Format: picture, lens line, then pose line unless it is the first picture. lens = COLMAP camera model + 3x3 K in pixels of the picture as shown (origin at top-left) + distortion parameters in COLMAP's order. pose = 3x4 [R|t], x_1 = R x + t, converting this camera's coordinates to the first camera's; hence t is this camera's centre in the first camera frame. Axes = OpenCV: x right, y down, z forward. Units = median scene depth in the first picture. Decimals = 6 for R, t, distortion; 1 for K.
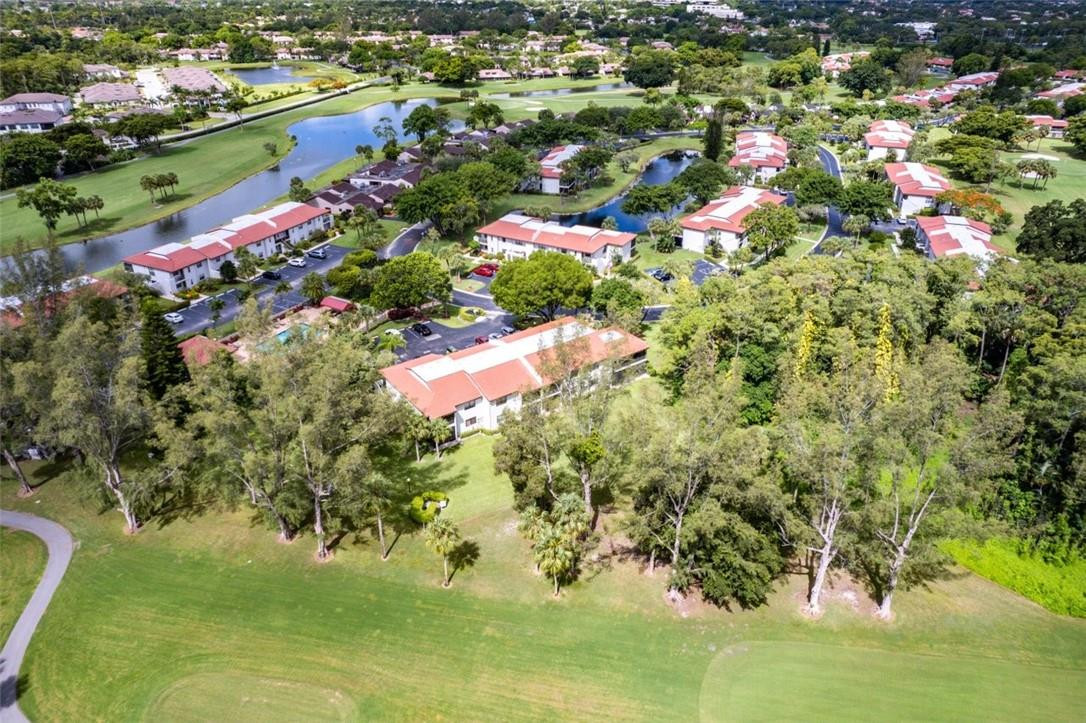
lens RADIAL K [[700.7, 0, 545.0], [0, 700.7, 344.9], [0, 0, 1]] dist [-0.070643, 0.064052]
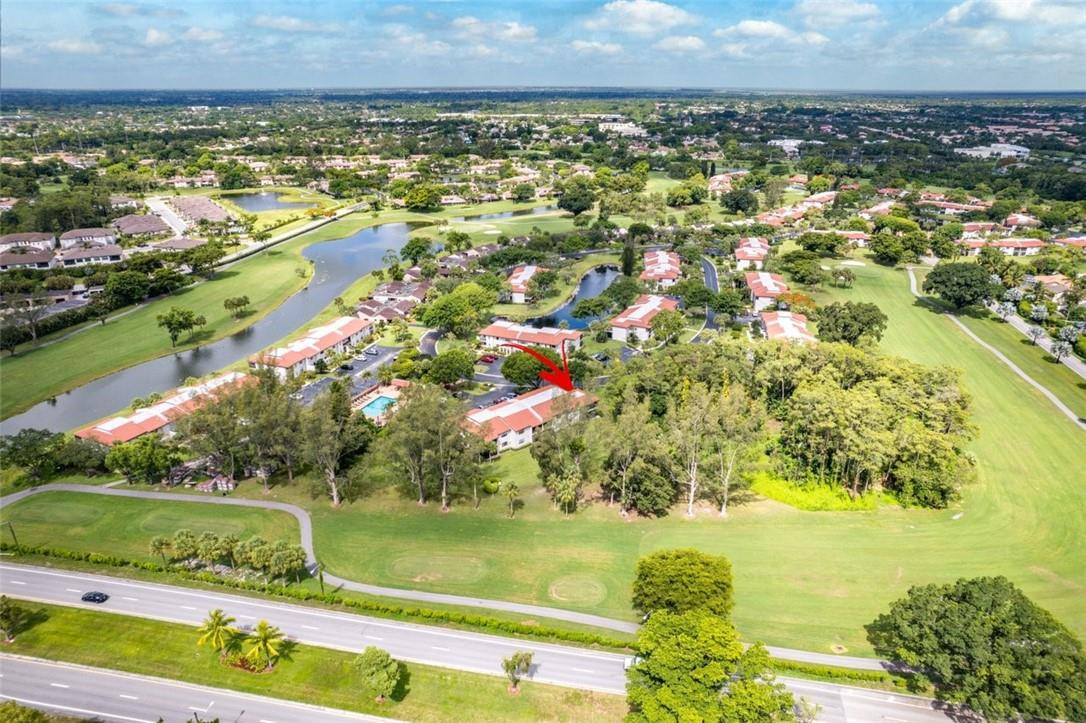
lens RADIAL K [[700.7, 0, 545.0], [0, 700.7, 344.9], [0, 0, 1]] dist [-0.070643, 0.064052]
pose [[0.993486, -0.036465, 0.107959, -0.090922], [0.048822, 0.992266, -0.114122, 0.032462], [-0.102963, 0.118650, 0.987583, -0.389883]]
